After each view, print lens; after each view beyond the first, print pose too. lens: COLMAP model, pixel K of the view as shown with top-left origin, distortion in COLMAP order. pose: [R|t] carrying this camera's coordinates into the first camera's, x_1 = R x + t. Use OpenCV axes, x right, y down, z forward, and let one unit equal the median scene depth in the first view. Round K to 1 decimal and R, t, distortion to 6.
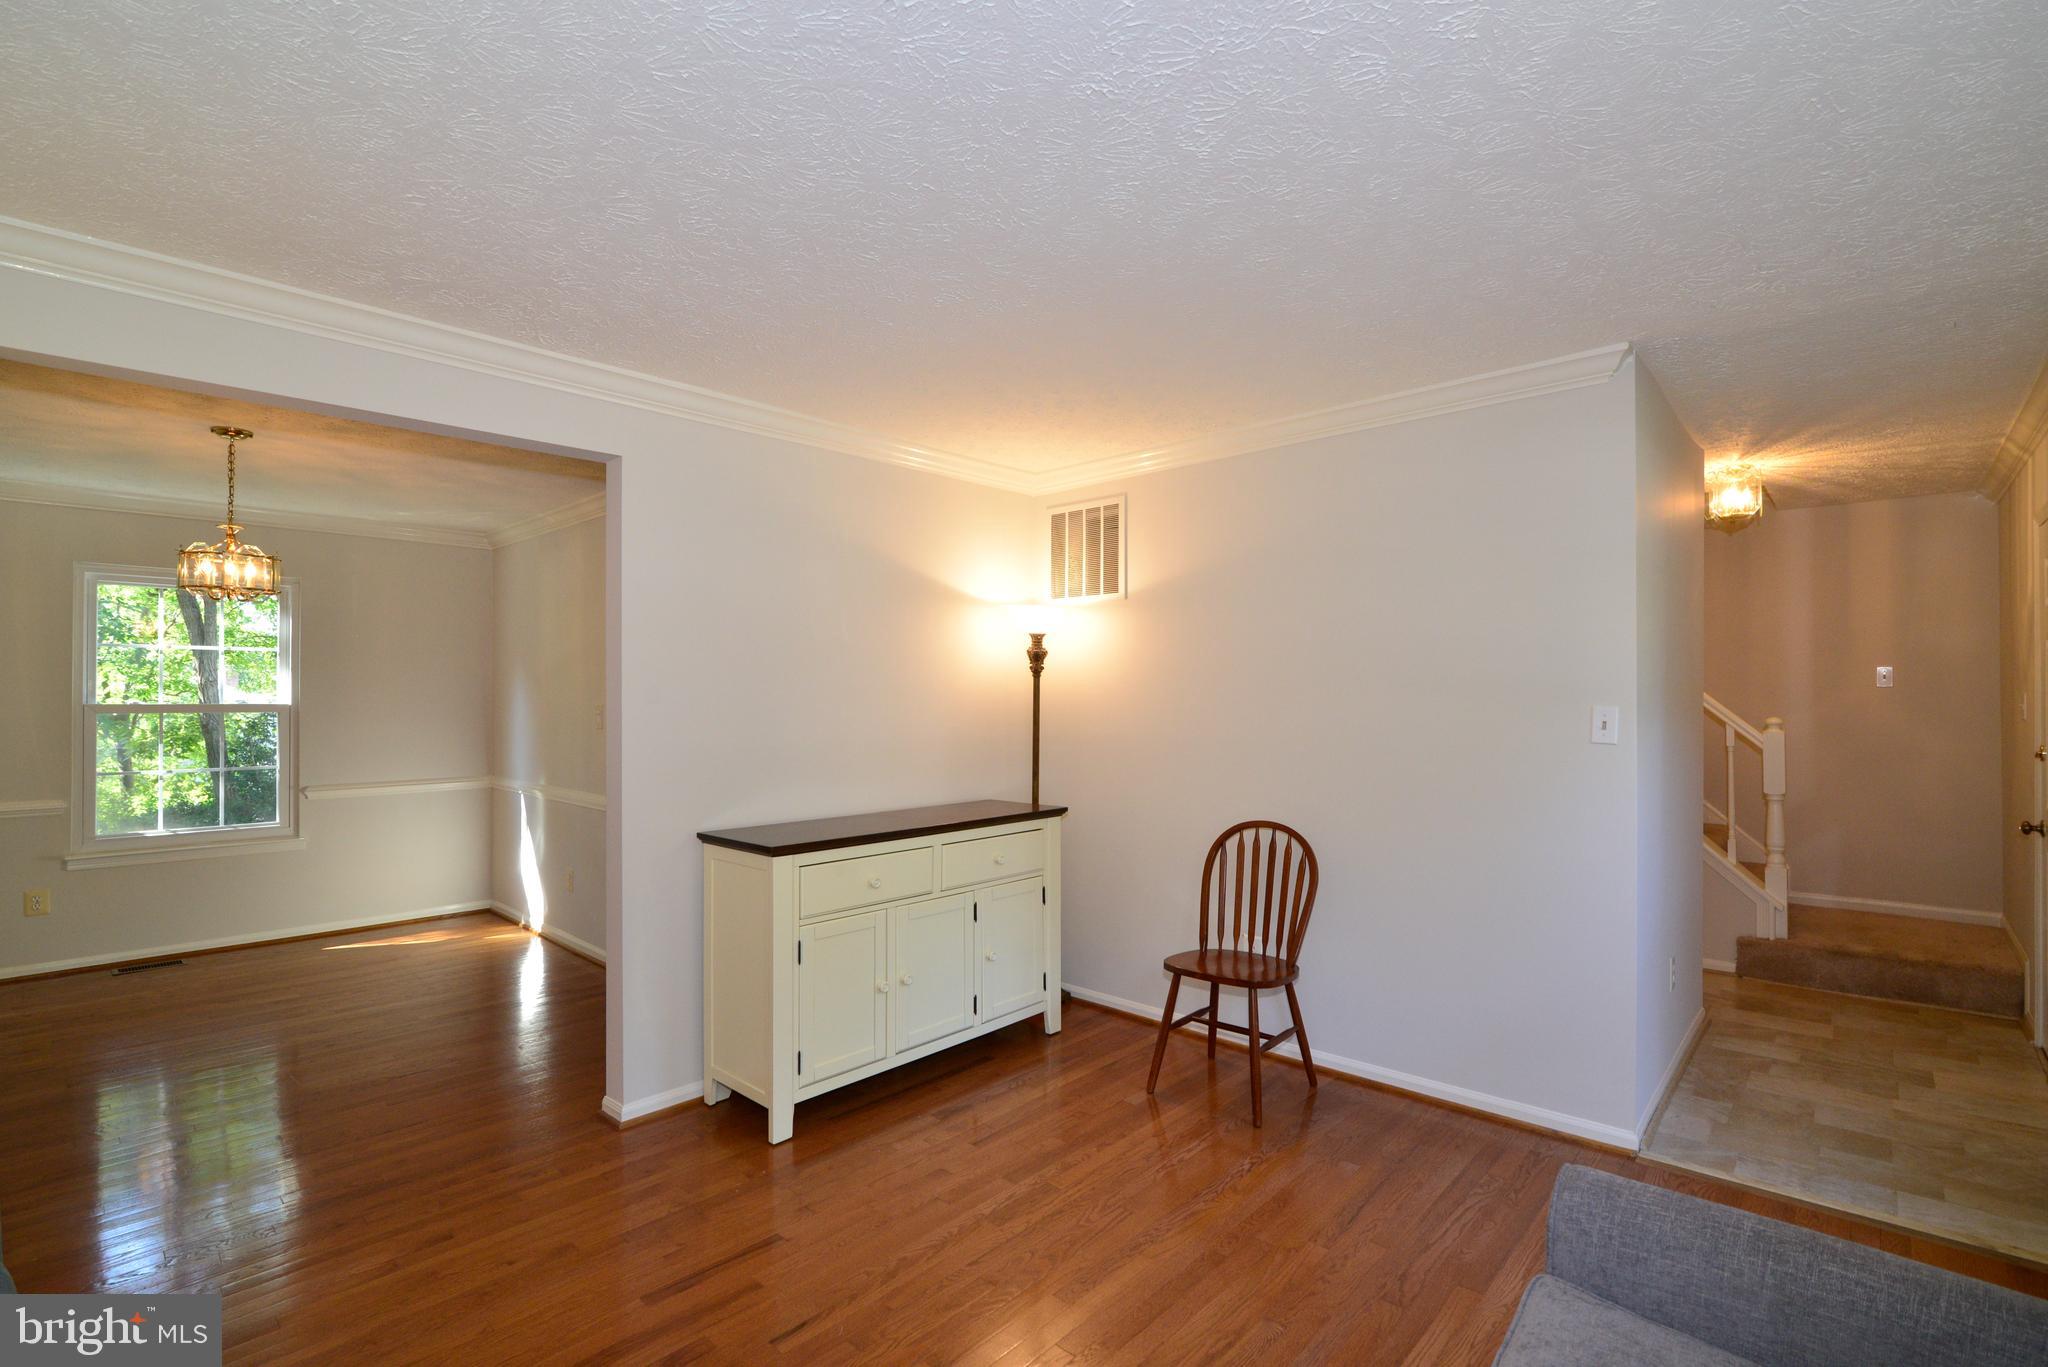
lens RADIAL K [[933.0, 0, 1018.5], [0, 933.0, 689.9], [0, 0, 1]] dist [-0.016841, -0.000128]
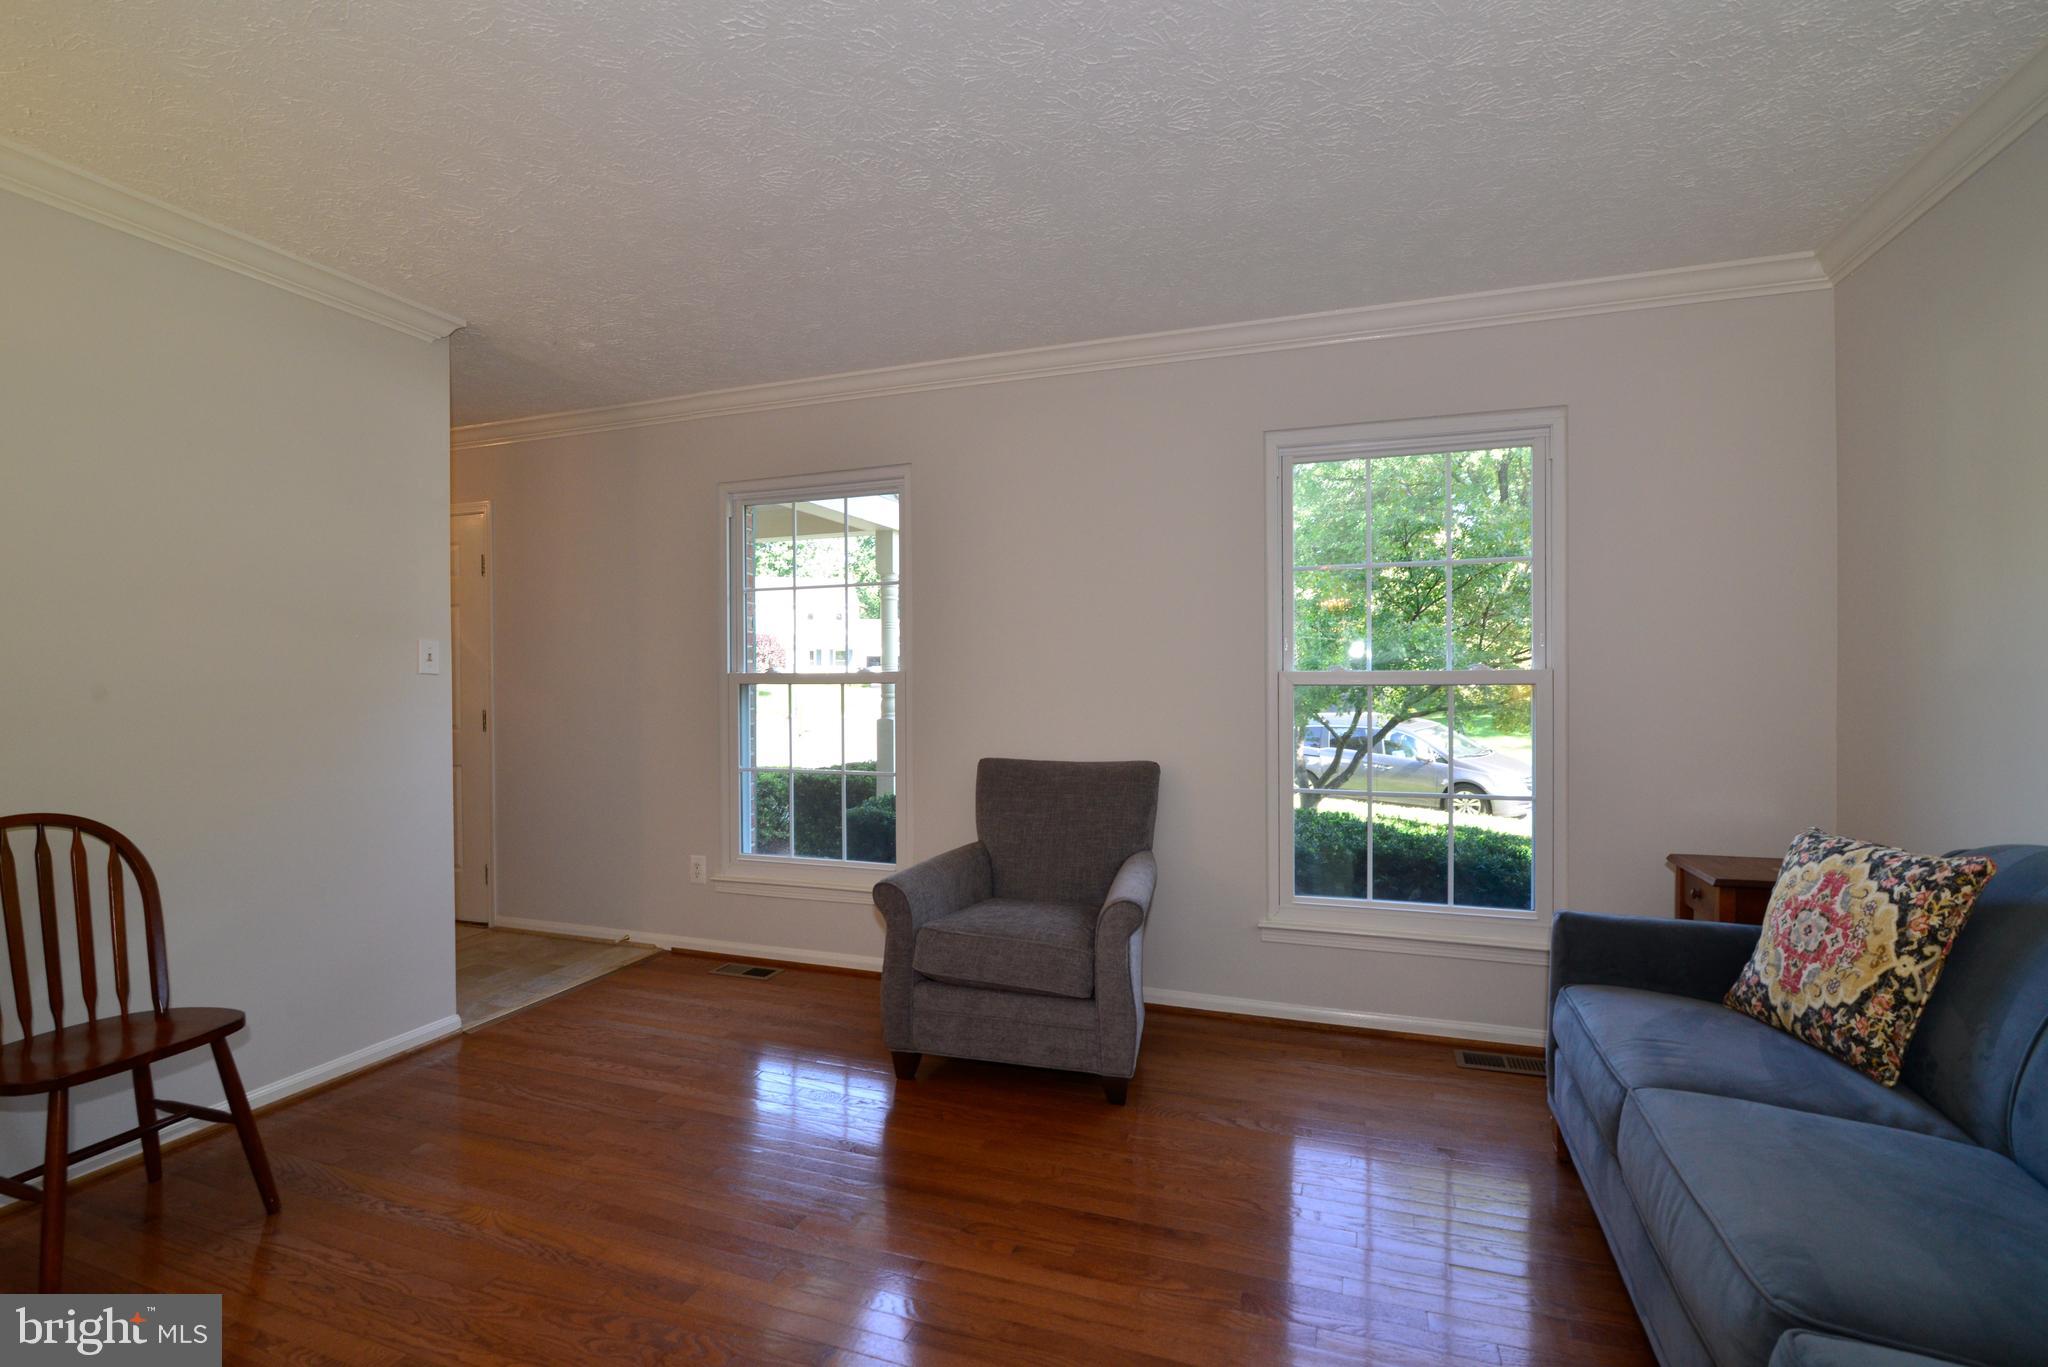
lens RADIAL K [[933.0, 0, 1018.5], [0, 933.0, 689.9], [0, 0, 1]] dist [-0.016841, -0.000128]
pose [[-0.402590, -0.001406, 0.915379, -0.670204], [-0.004540, 0.999990, -0.000460, 0.076717], [-0.915369, -0.004341, -0.402592, 0.836070]]
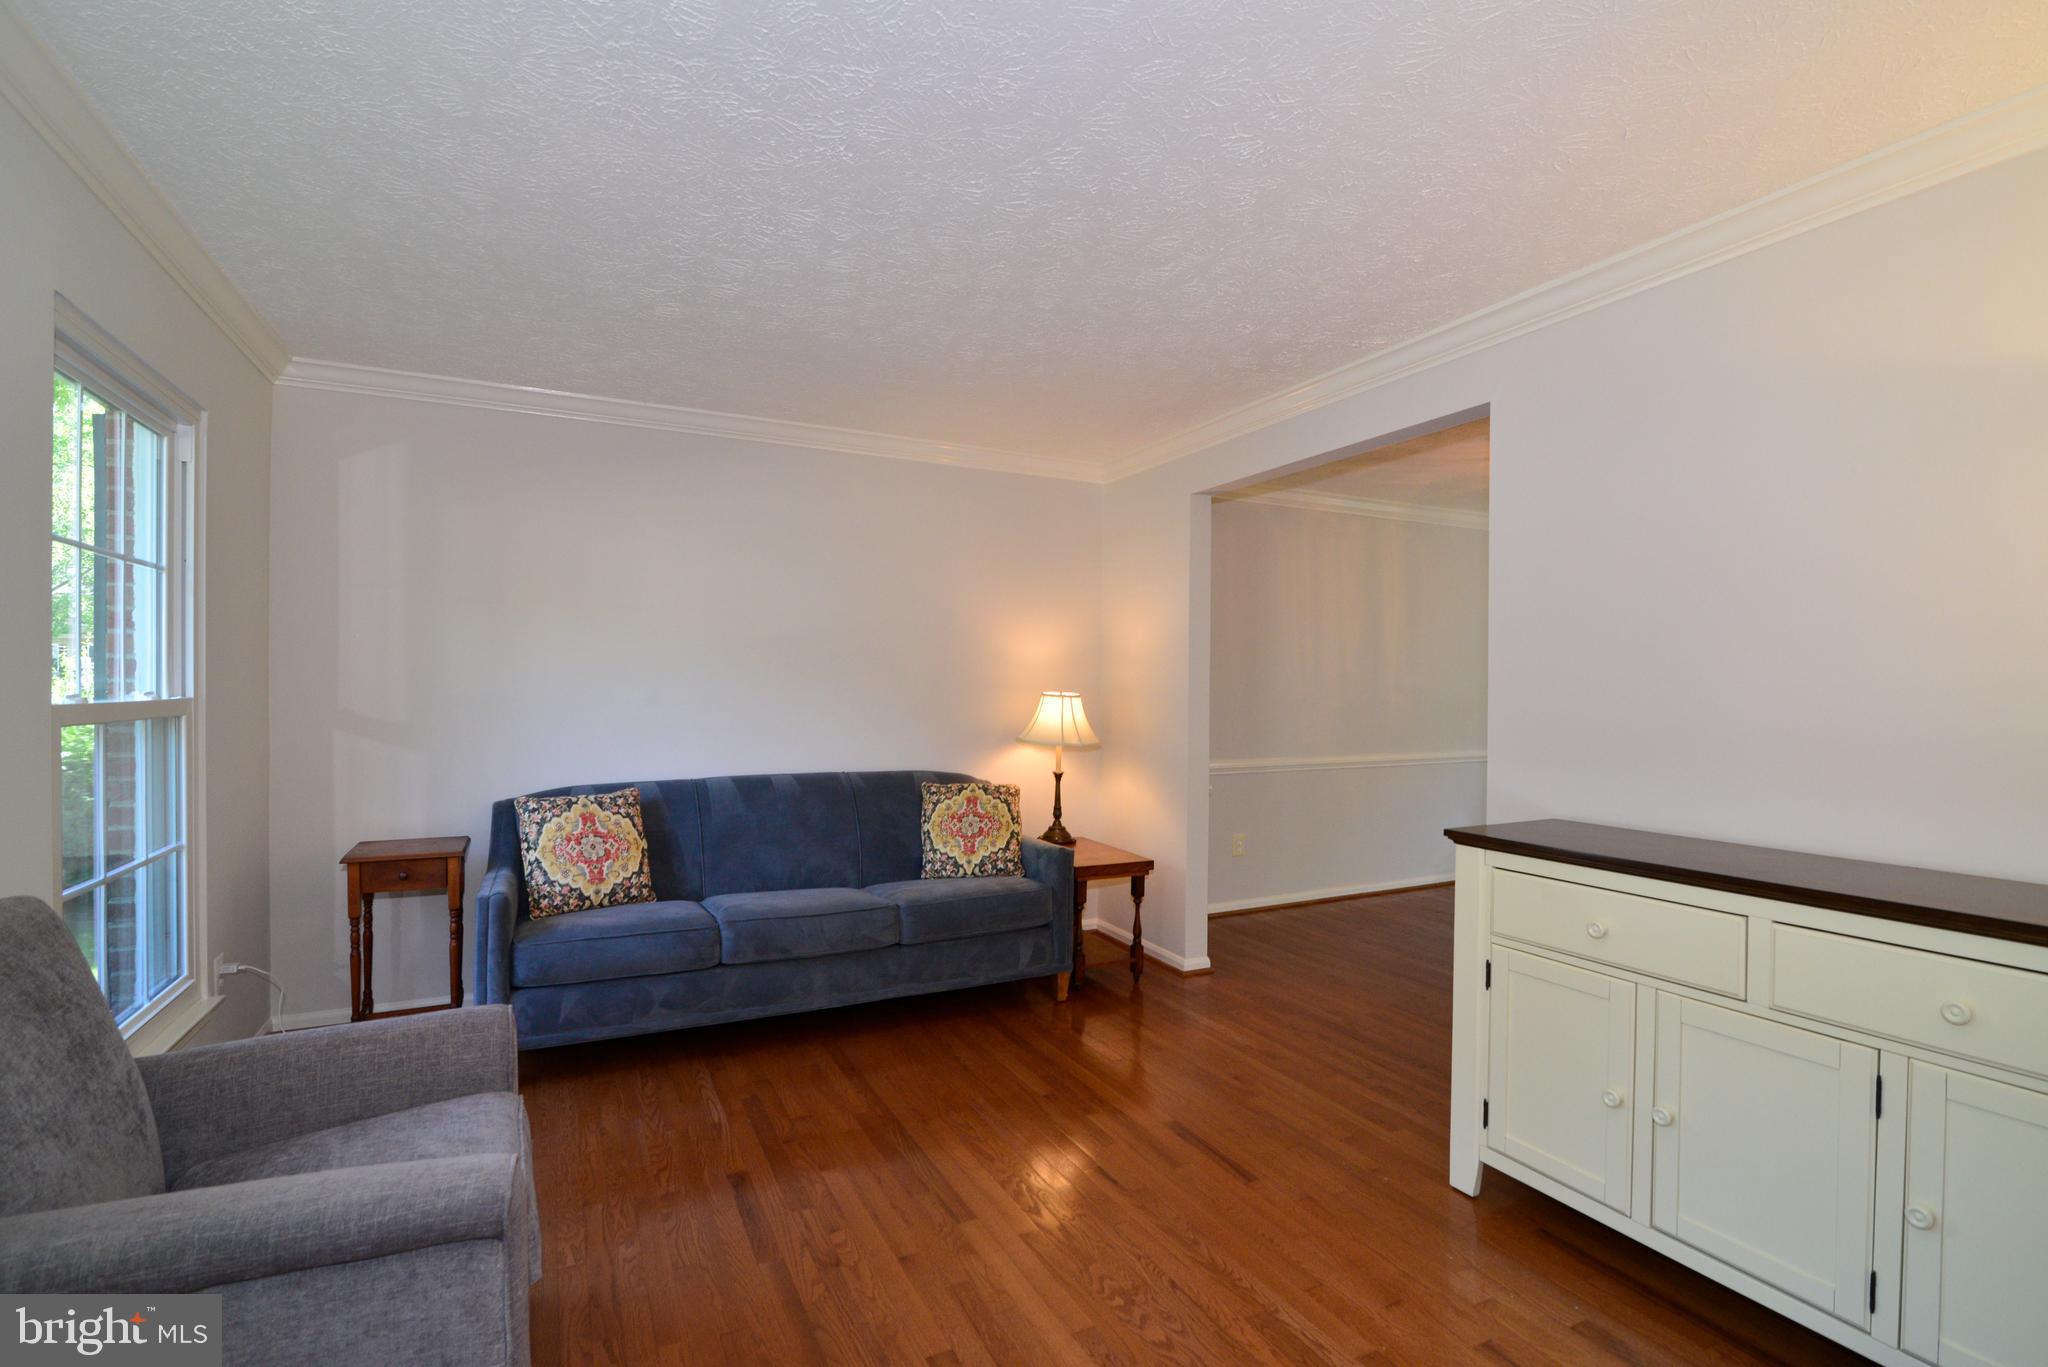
lens RADIAL K [[933.0, 0, 1018.5], [0, 933.0, 689.9], [0, 0, 1]] dist [-0.016841, -0.000128]
pose [[-0.339707, 0.004640, -0.940520, 0.691724], [0.000624, 0.999989, 0.004708, 0.039680], [0.940531, 0.001012, -0.339706, 0.967437]]
